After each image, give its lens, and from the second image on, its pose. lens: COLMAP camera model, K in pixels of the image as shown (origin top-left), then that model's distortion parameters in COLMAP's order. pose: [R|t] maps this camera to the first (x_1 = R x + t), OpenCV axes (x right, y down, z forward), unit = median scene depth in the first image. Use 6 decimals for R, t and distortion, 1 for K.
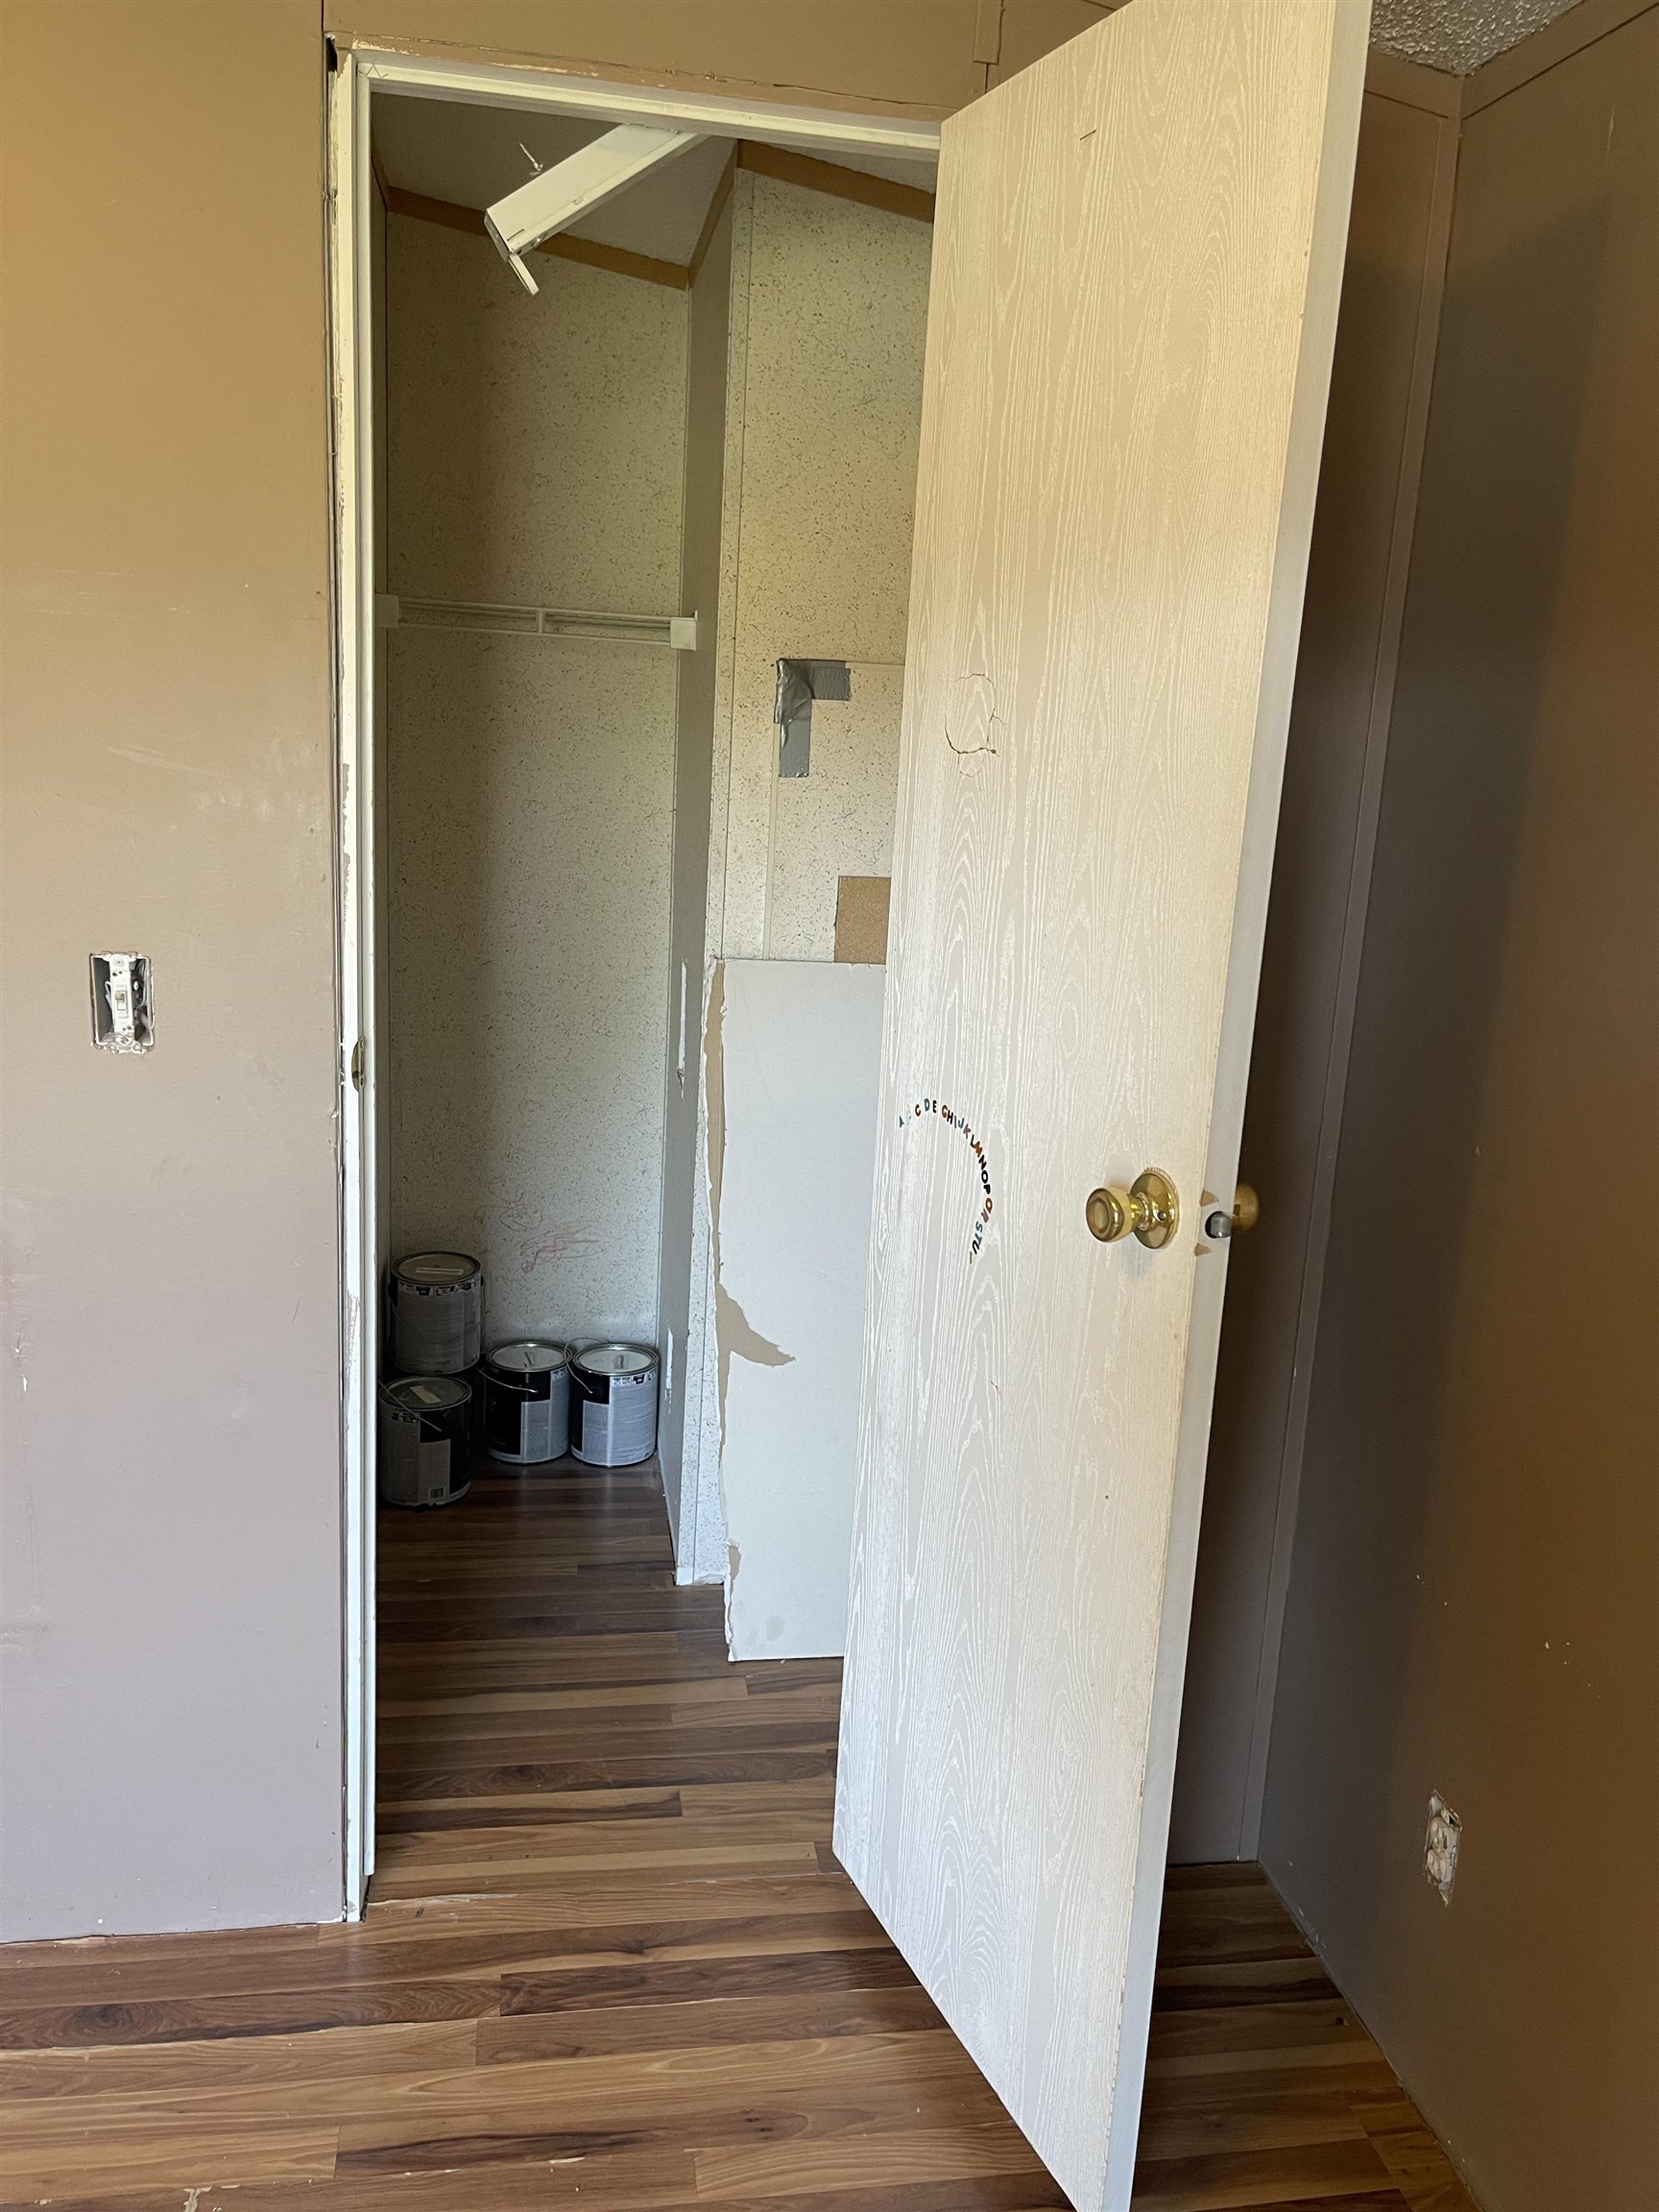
lens RADIAL K [[1662.8, 0, 829.5], [0, 1662.8, 1106.0], [0, 0, 1]] dist [0.007034, -0.051892]
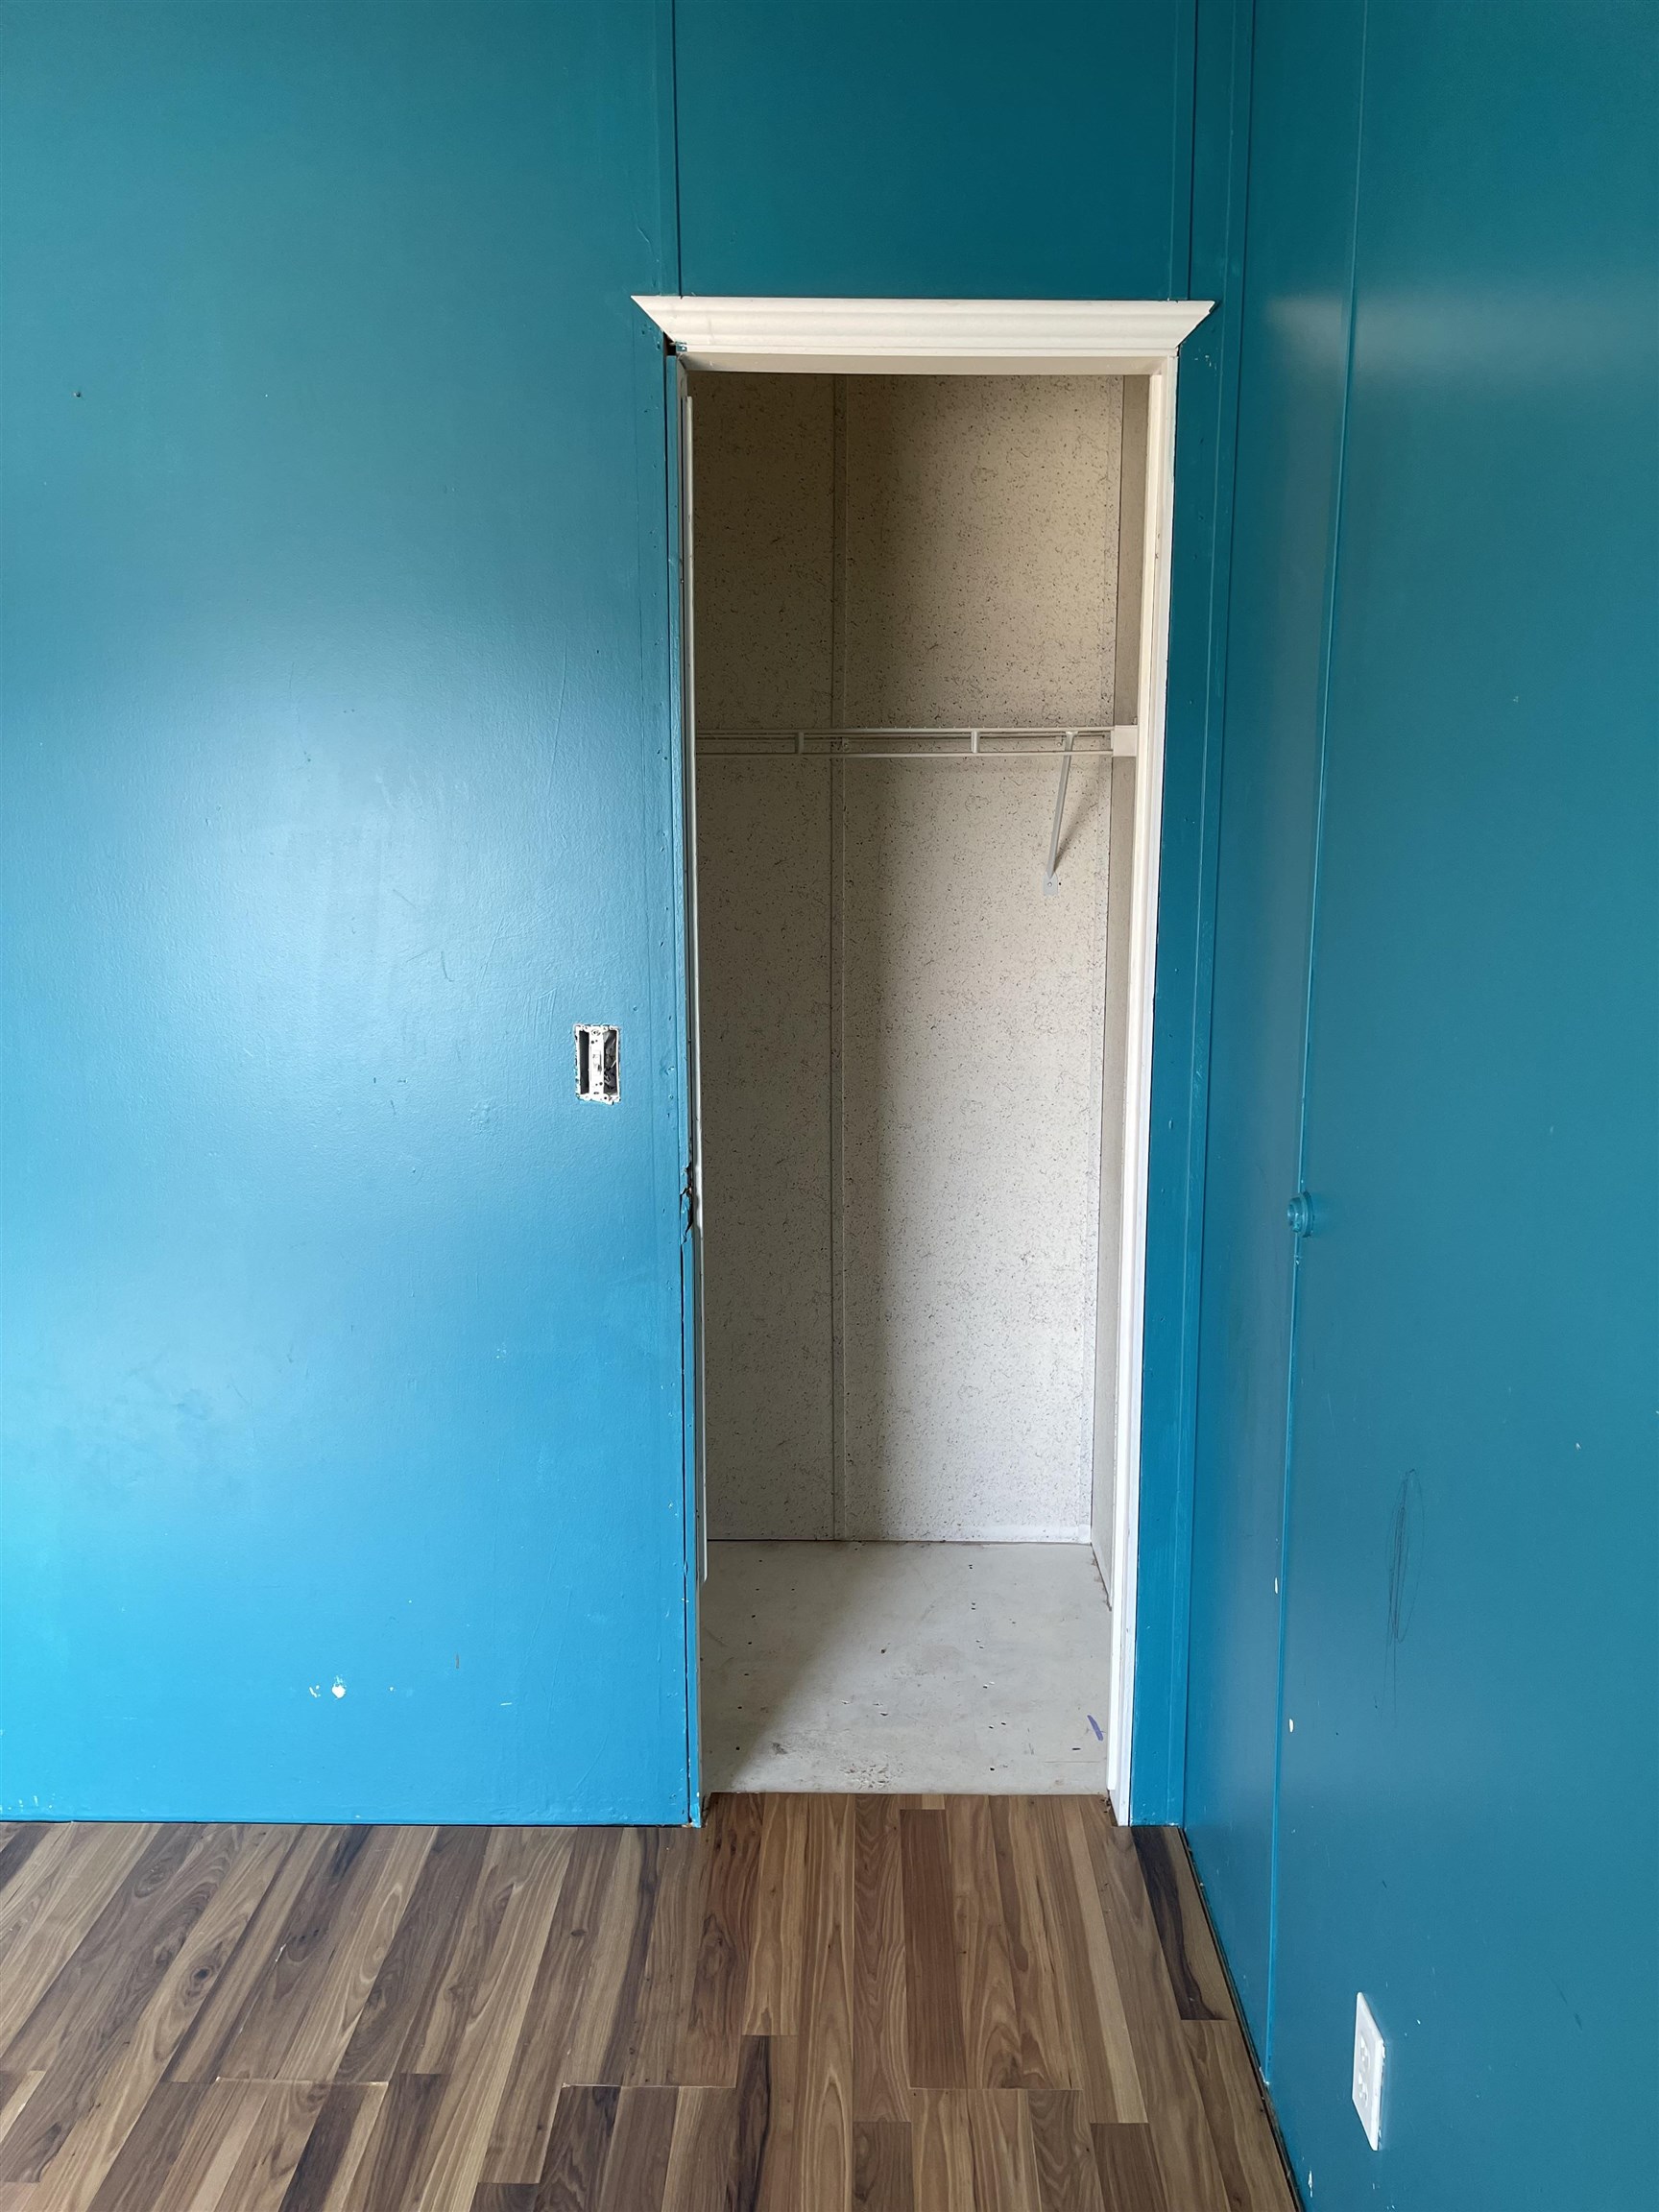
lens RADIAL K [[1662.8, 0, 829.5], [0, 1662.8, 1106.0], [0, 0, 1]] dist [0.007034, -0.051892]
pose [[-0.191638, 0.120982, -0.973981, 0.778577], [-0.214796, 0.963147, 0.161899, -0.214588], [0.957673, 0.240233, -0.158589, 1.071320]]
